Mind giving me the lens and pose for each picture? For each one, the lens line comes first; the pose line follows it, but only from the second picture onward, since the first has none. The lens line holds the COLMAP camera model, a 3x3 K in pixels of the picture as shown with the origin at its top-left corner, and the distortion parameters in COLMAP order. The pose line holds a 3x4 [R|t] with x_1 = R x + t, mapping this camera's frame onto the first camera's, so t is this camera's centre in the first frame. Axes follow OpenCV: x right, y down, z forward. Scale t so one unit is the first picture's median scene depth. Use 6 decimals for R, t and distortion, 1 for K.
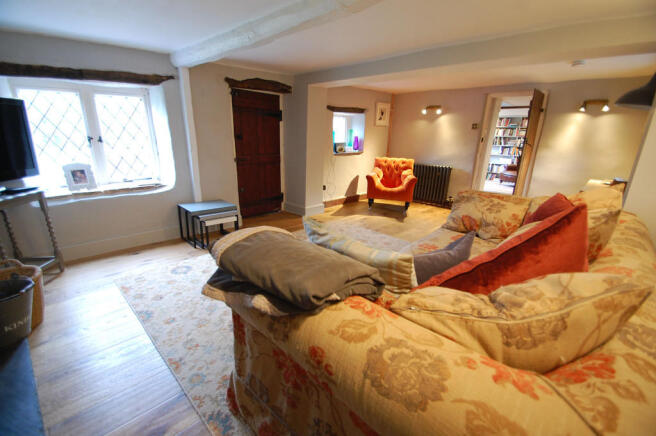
lens RADIAL K [[279.1, 0, 327.6], [0, 279.1, 219.2], [0, 0, 1]] dist [0.001085, 0.000050]
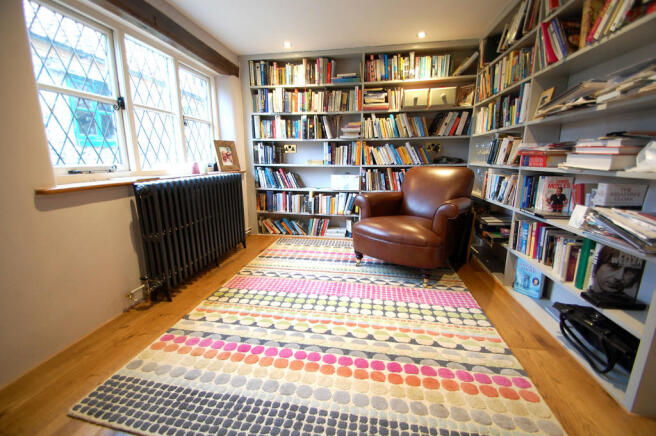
lens RADIAL K [[279.1, 0, 327.4], [0, 279.1, 217.9], [0, 0, 1]] dist [0.001085, 0.000050]
pose [[0.817417, -0.159264, 0.553592, 0.413181], [0.197649, 0.980223, -0.009840, -0.163666], [-0.541077, 0.117461, 0.832730, 0.719367]]
